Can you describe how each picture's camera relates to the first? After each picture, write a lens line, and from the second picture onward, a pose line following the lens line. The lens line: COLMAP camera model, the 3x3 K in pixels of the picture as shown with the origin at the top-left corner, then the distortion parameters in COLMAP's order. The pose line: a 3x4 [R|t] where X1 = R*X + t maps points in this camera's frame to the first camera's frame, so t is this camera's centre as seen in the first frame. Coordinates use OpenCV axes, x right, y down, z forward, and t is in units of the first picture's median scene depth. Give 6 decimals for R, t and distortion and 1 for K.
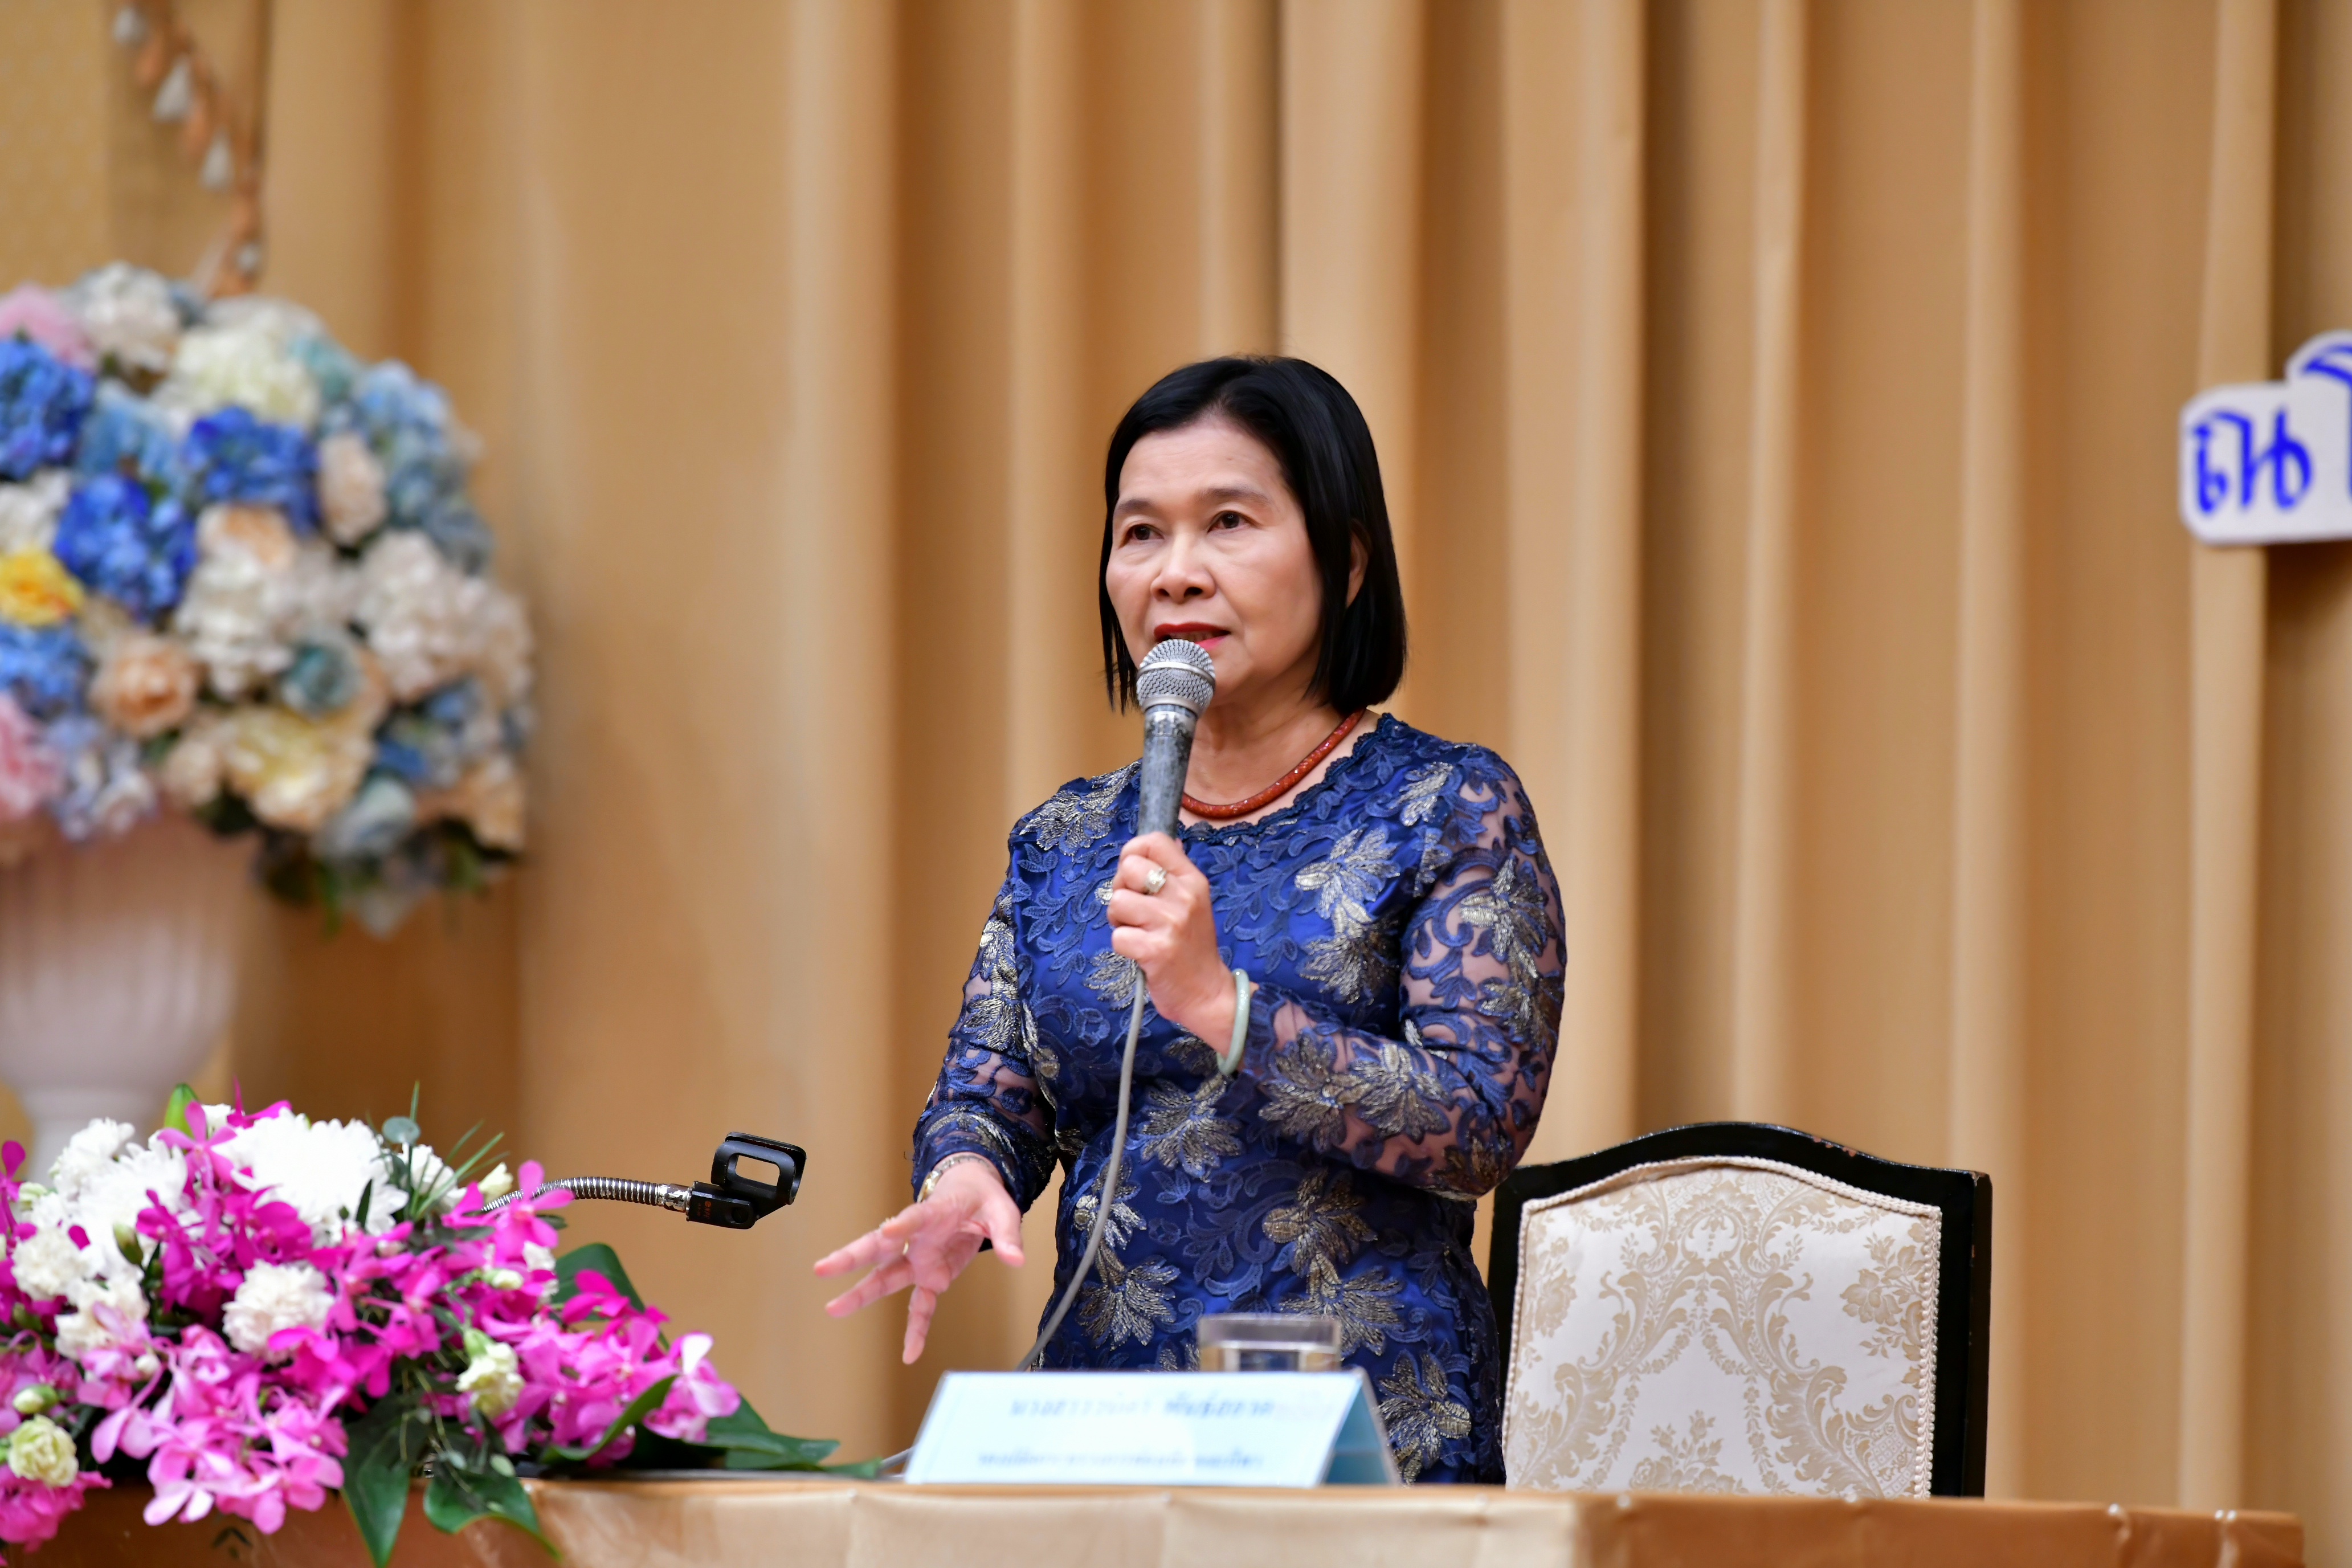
lens RADIAL K [[13154.5, 0, 1171.5], [0, 13154.5, 789.5], [0, 0, 1]] dist [0.237627, 0.000000]
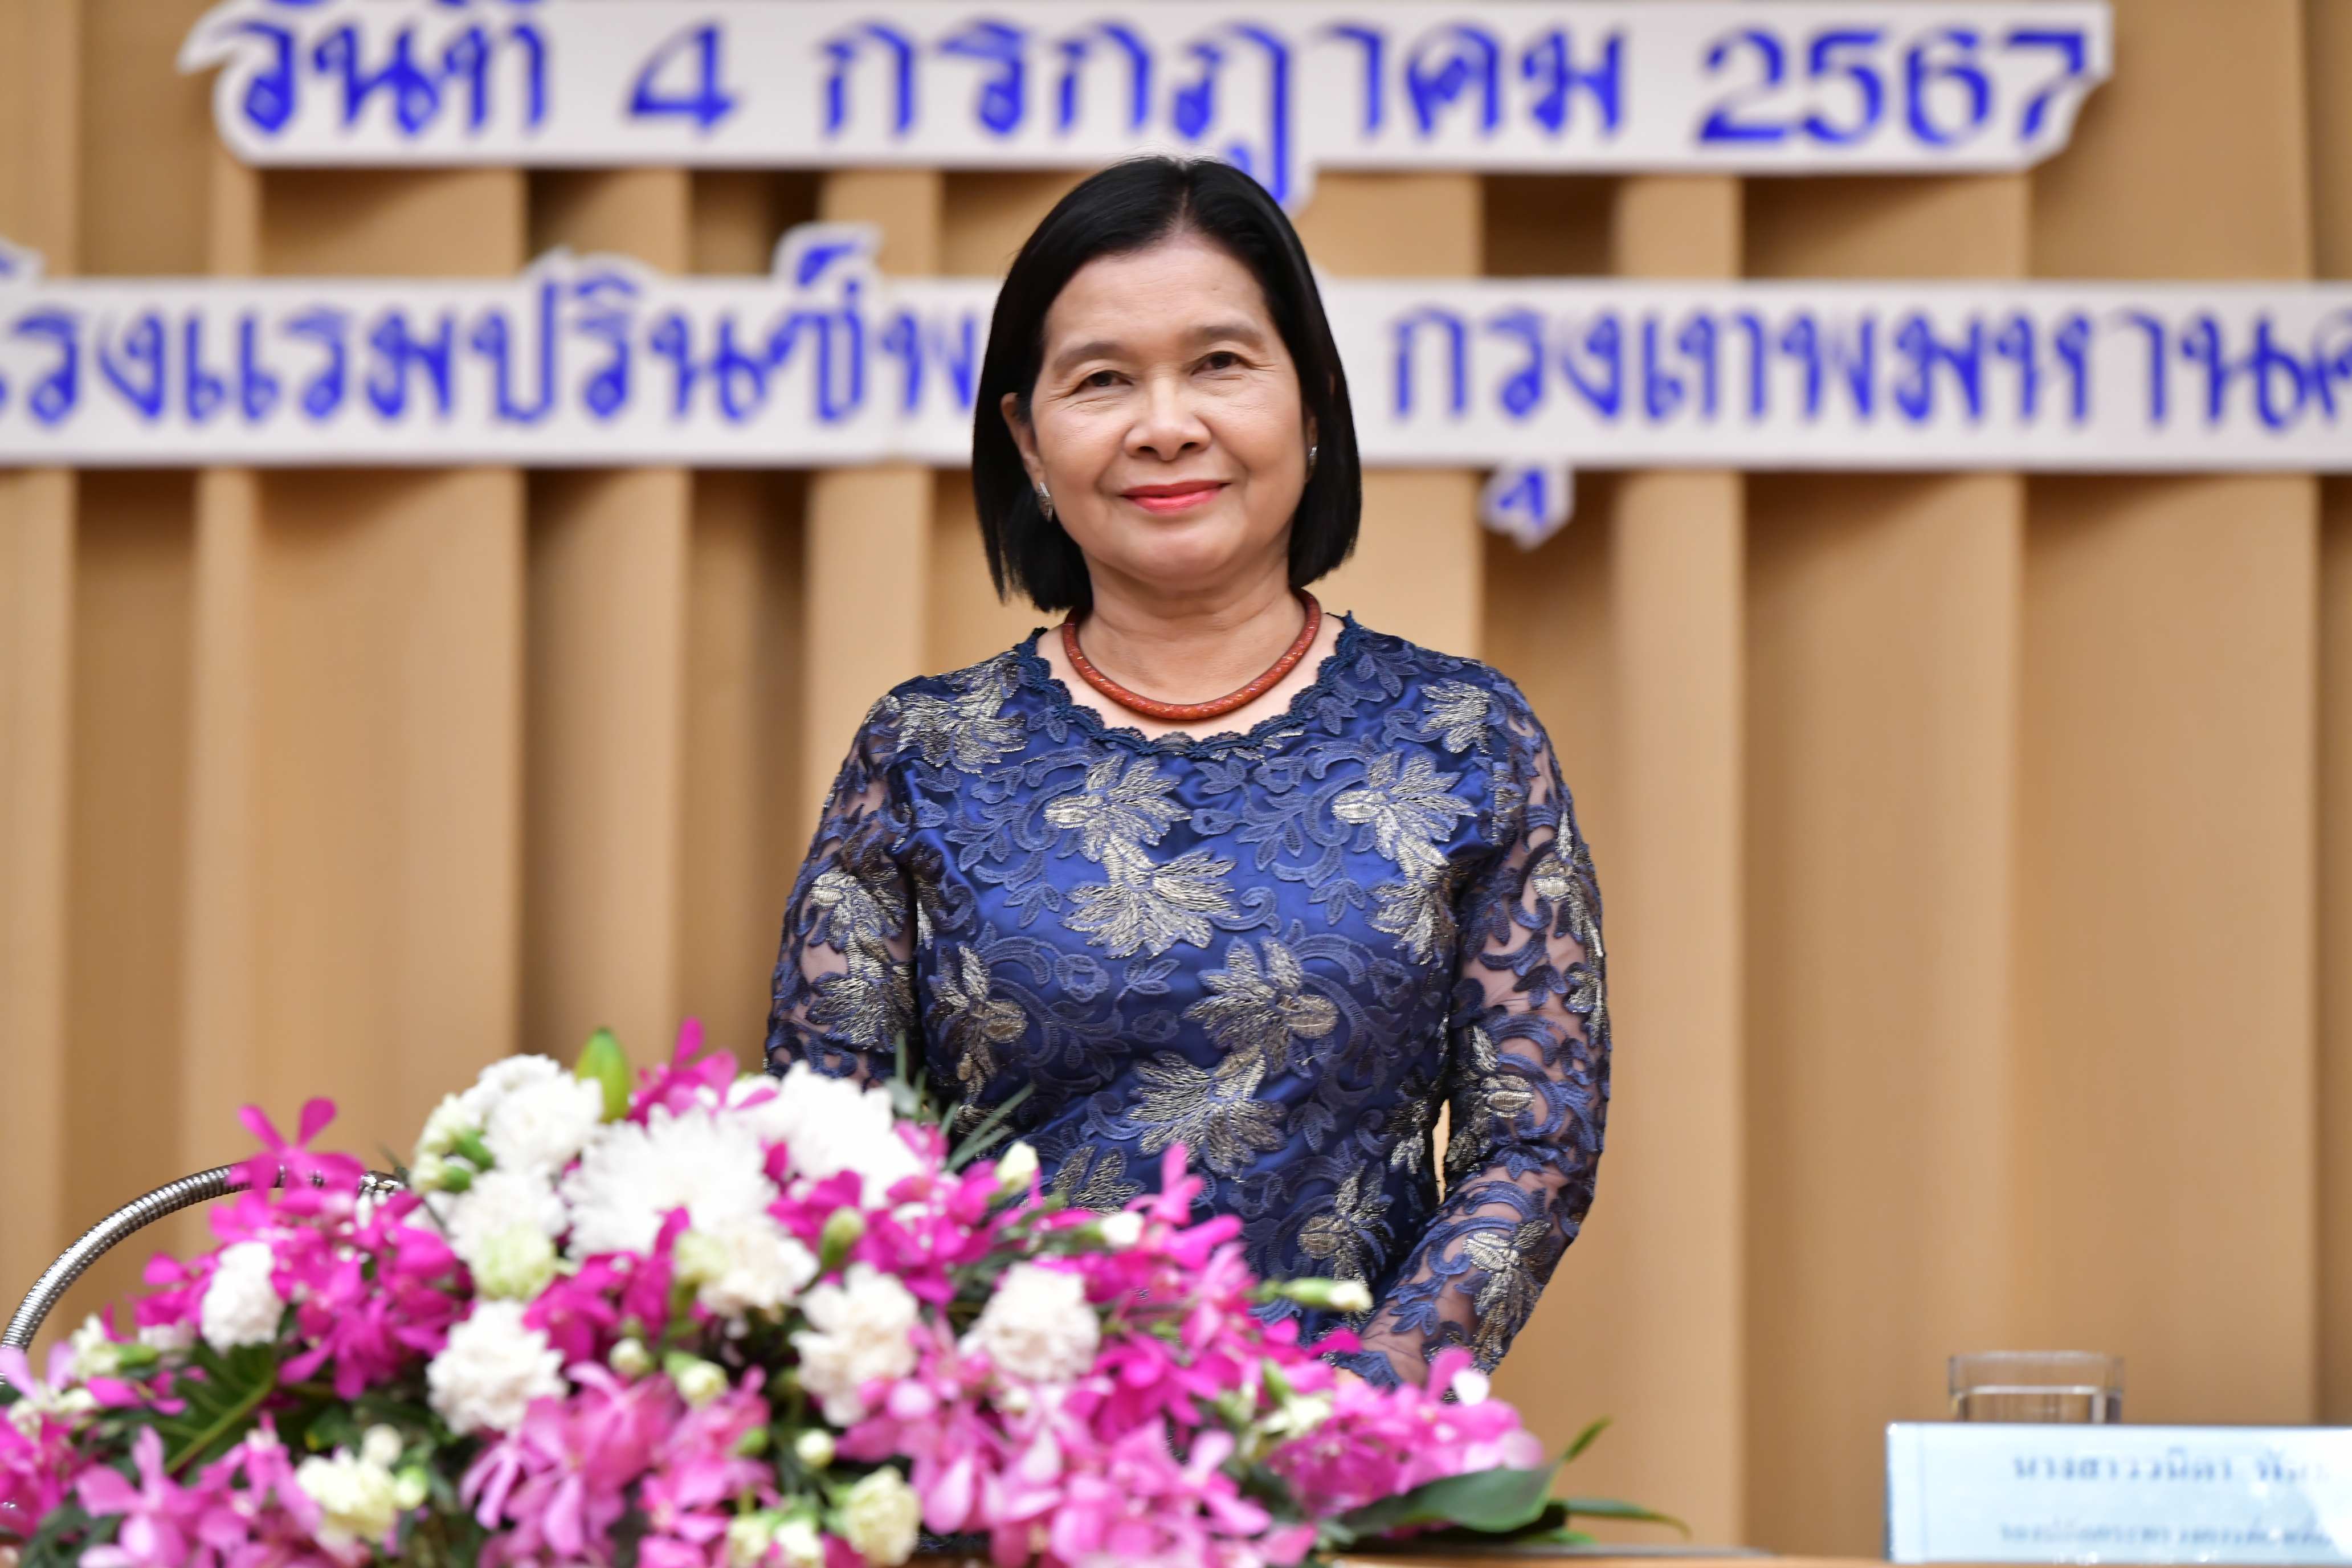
lens RADIAL K [[12180.4, 0, 1183.8], [0, 12180.4, 761.9], [0, 0, 1]] dist [0.082867, 0.000000]
pose [[0.783482, 0.040850, 0.620070, -0.432392], [-0.034900, 0.999155, -0.021726, 0.019244], [-0.620433, -0.004619, 0.784245, 0.392008]]
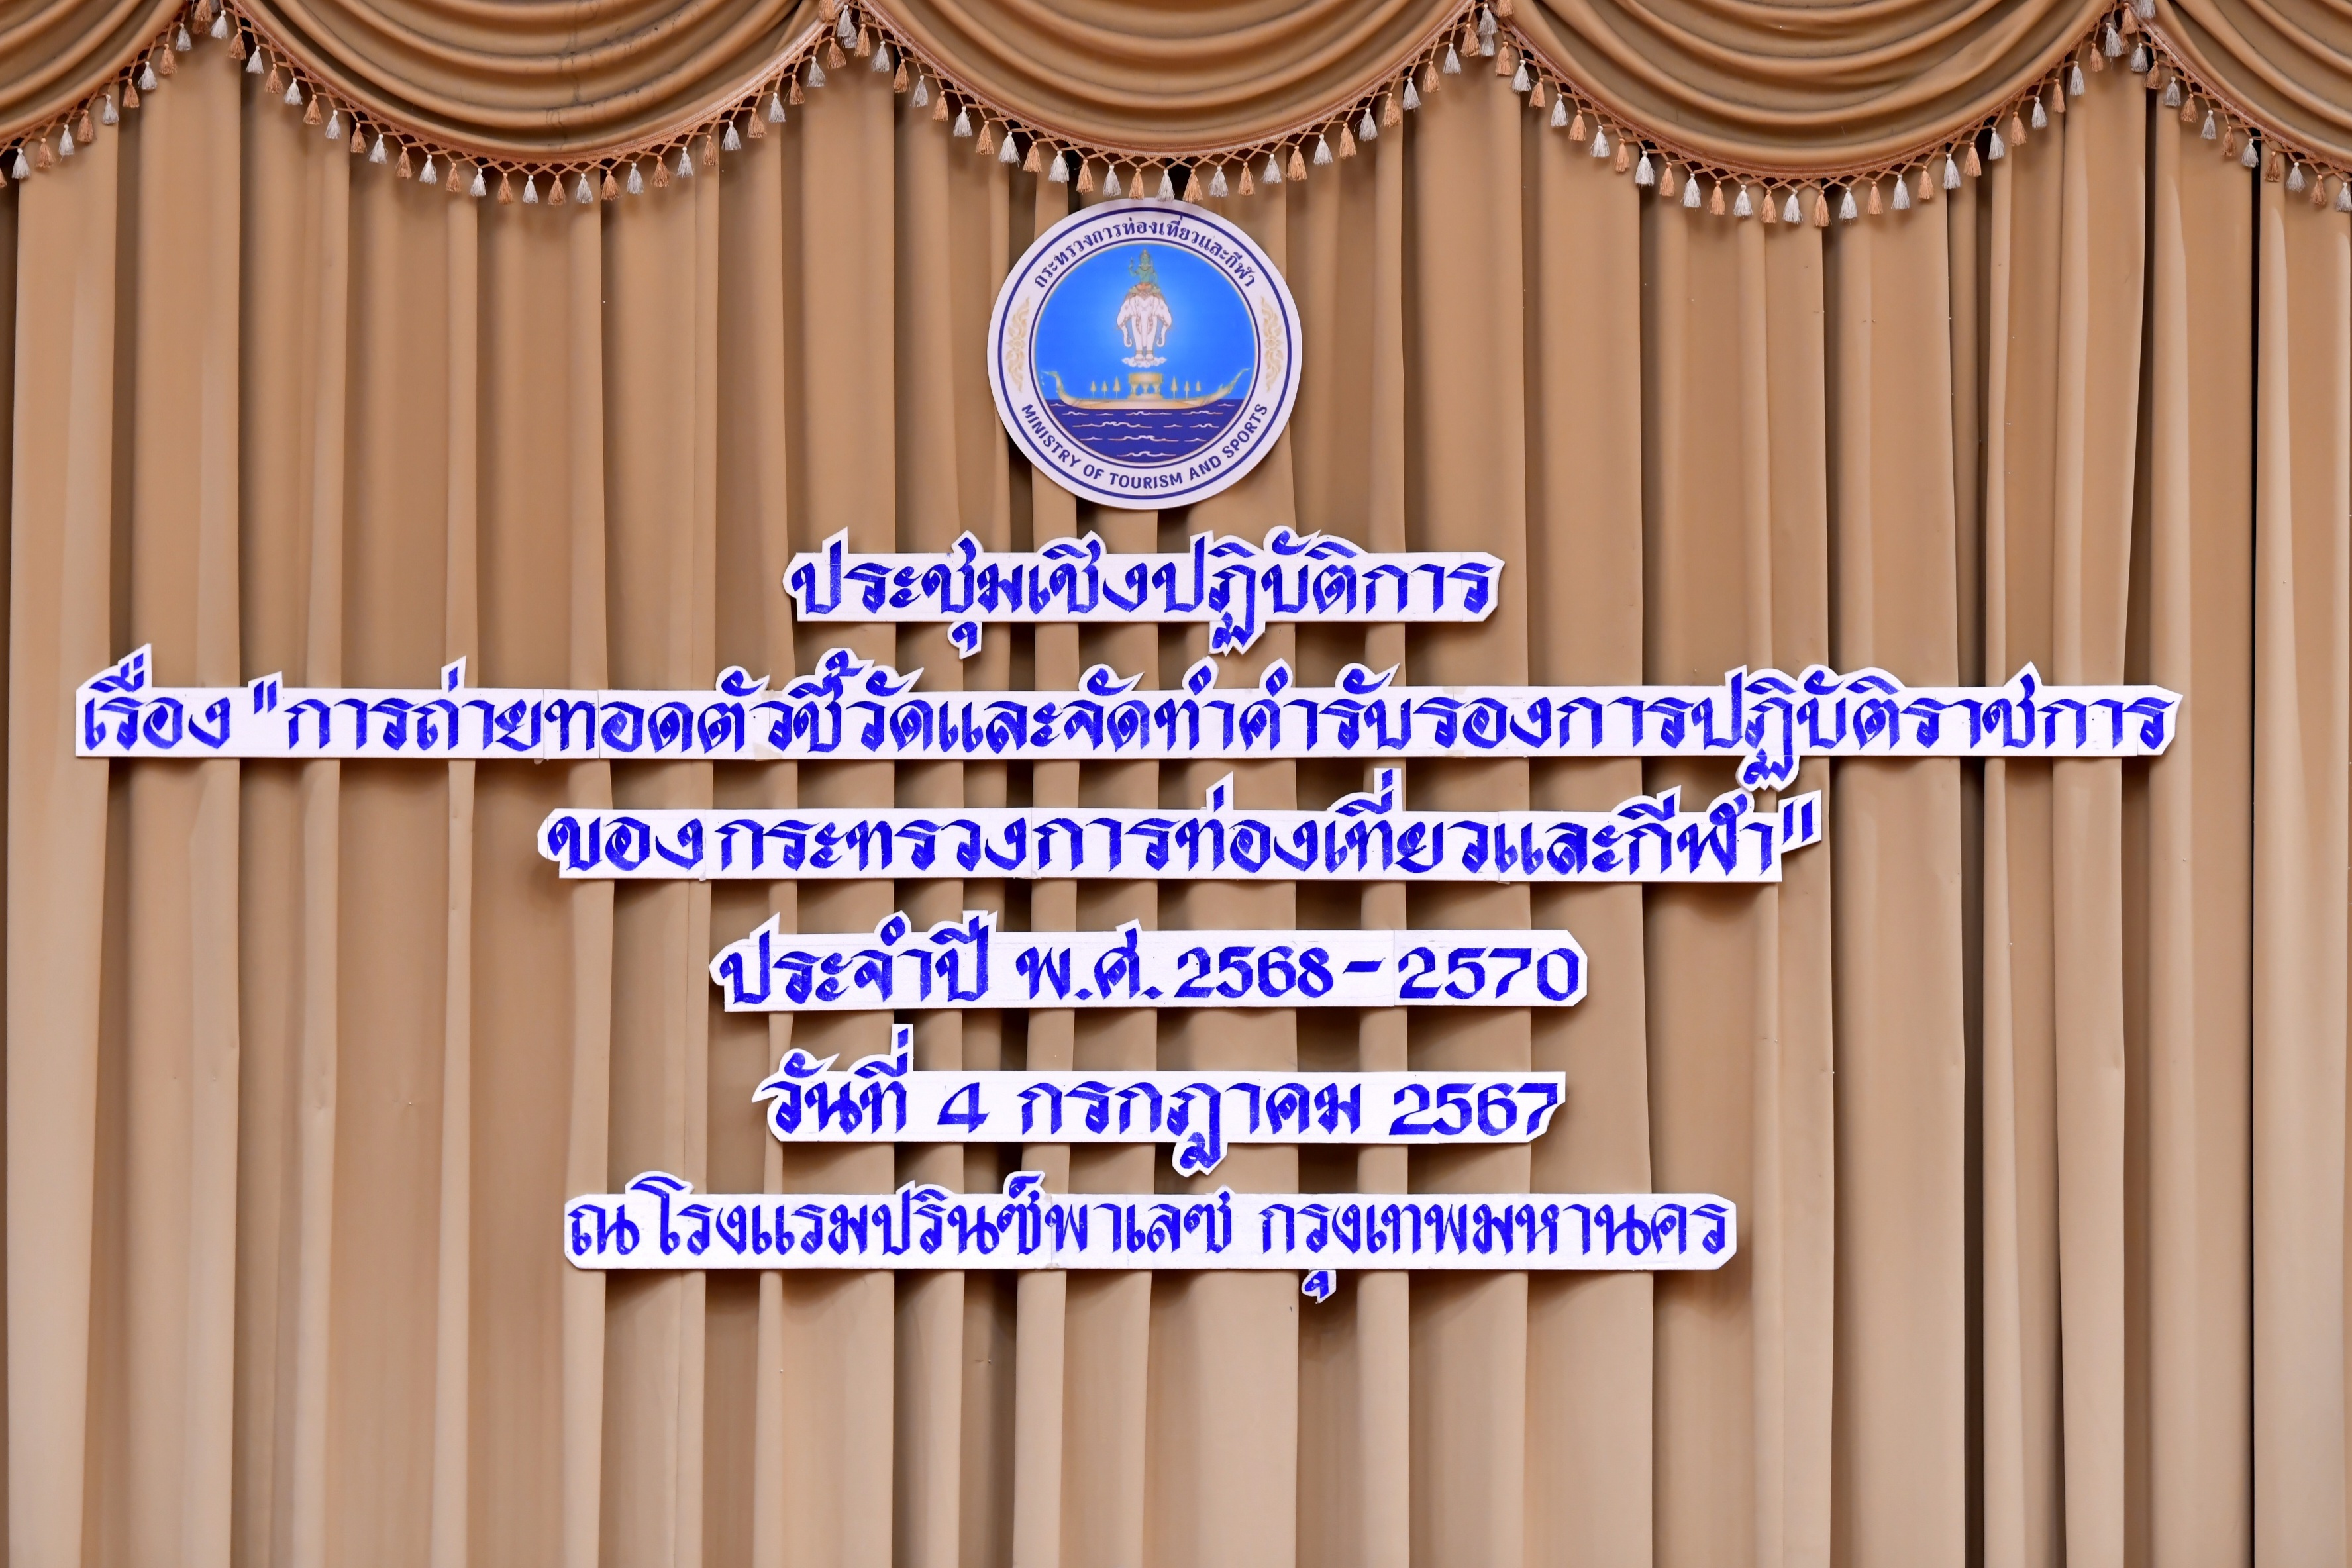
lens RADIAL K [[8838.9, 0, 1041.2], [0, 8838.9, 785.4], [0, 0, 1]] dist [-0.011091, 0.000000]
pose [[0.787357, 0.051356, 0.614354, -0.898203], [-0.034809, 0.998638, -0.038868, -0.053867], [-0.615514, 0.009218, 0.788072, -0.167570]]
